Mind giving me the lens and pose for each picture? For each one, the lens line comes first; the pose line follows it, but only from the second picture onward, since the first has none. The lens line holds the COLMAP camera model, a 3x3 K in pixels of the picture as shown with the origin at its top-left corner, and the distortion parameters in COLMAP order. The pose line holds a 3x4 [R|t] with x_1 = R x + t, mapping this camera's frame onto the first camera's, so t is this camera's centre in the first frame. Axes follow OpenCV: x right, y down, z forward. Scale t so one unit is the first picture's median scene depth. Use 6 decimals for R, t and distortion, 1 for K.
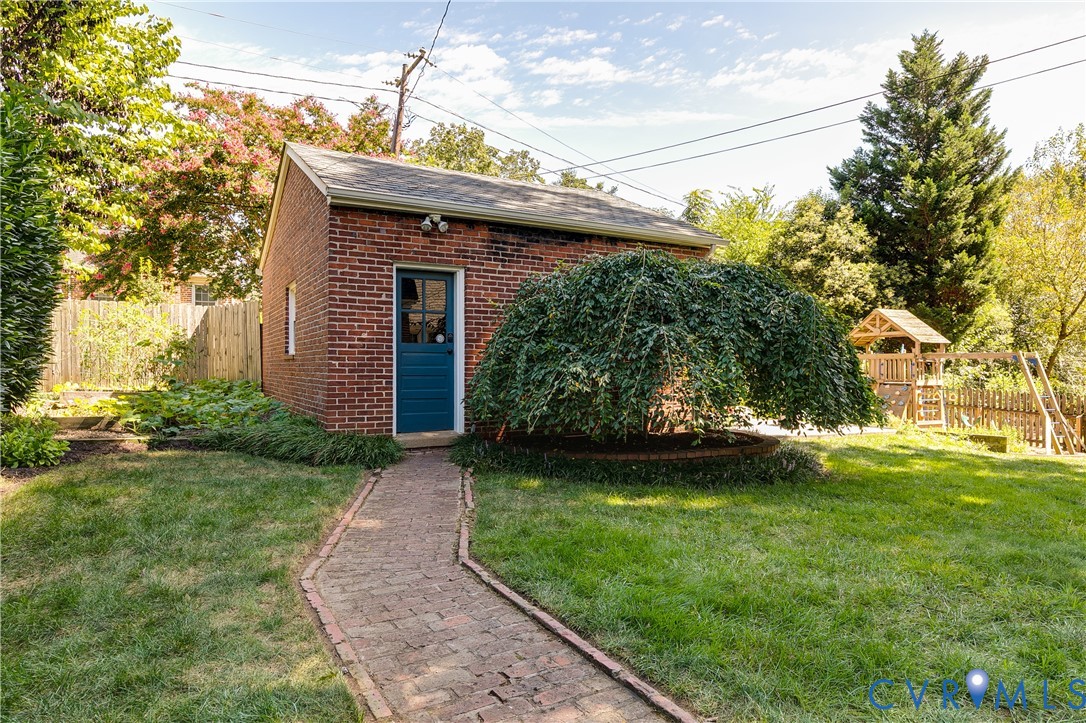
lens RADIAL K [[673.6, 0, 540.2], [0, 673.6, 367.3], [0, 0, 1]] dist [-0.003656, -0.001226]
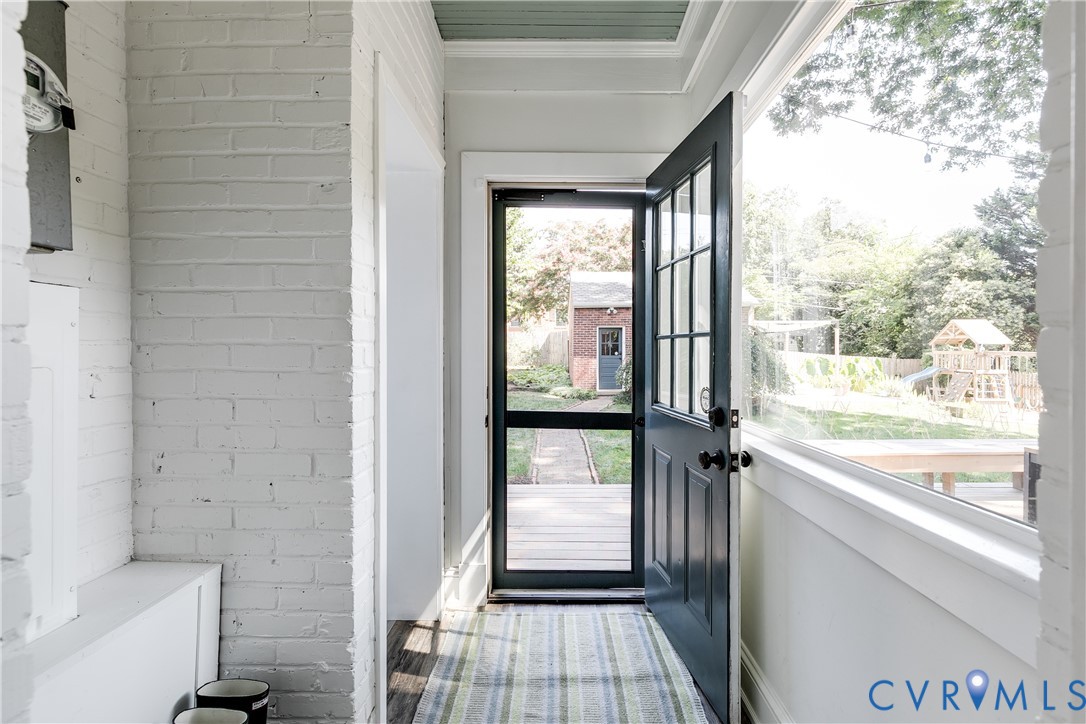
lens RADIAL K [[493.3, 0, 547.9], [0, 493.3, 354.2], [0, 0, 1]] dist [0.005216, -0.001311]
pose [[0.861933, 0.009633, -0.506931, 0.292819], [0.003508, 0.999682, 0.024963, -0.043814], [0.507011, -0.023295, 0.861625, -0.385129]]
